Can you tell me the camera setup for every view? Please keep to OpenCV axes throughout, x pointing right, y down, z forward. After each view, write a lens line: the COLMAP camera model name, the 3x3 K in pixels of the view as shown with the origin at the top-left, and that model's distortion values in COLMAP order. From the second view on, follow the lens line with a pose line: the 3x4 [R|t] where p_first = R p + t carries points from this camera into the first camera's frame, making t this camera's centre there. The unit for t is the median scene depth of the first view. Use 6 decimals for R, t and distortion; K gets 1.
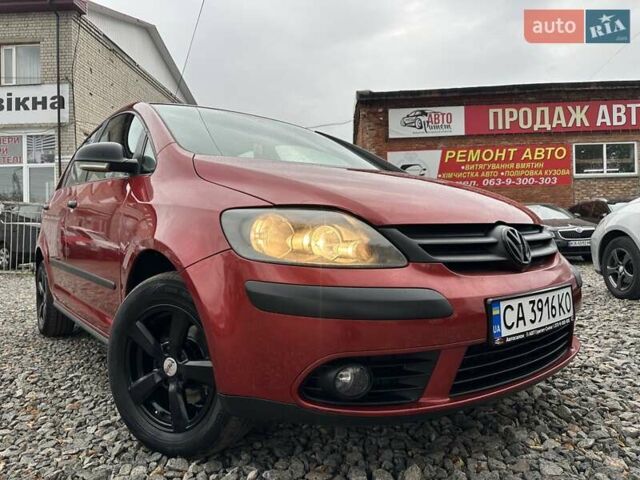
lens RADIAL K [[452.4, 0, 316.7], [0, 452.4, 242.7], [0, 0, 1]] dist [-0.009967, -0.009580]
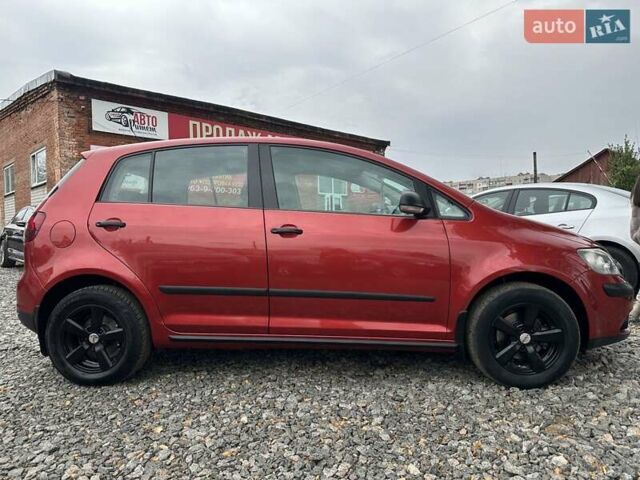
lens RADIAL K [[452.4, 0, 315.7], [0, 452.4, 237.8], [0, 0, 1]] dist [-0.009967, -0.009580]
pose [[0.675523, 0.007628, 0.737299, -1.567319], [-0.004320, 0.999970, -0.006387, -0.062482], [-0.737326, 0.001129, 0.675536, 0.329689]]
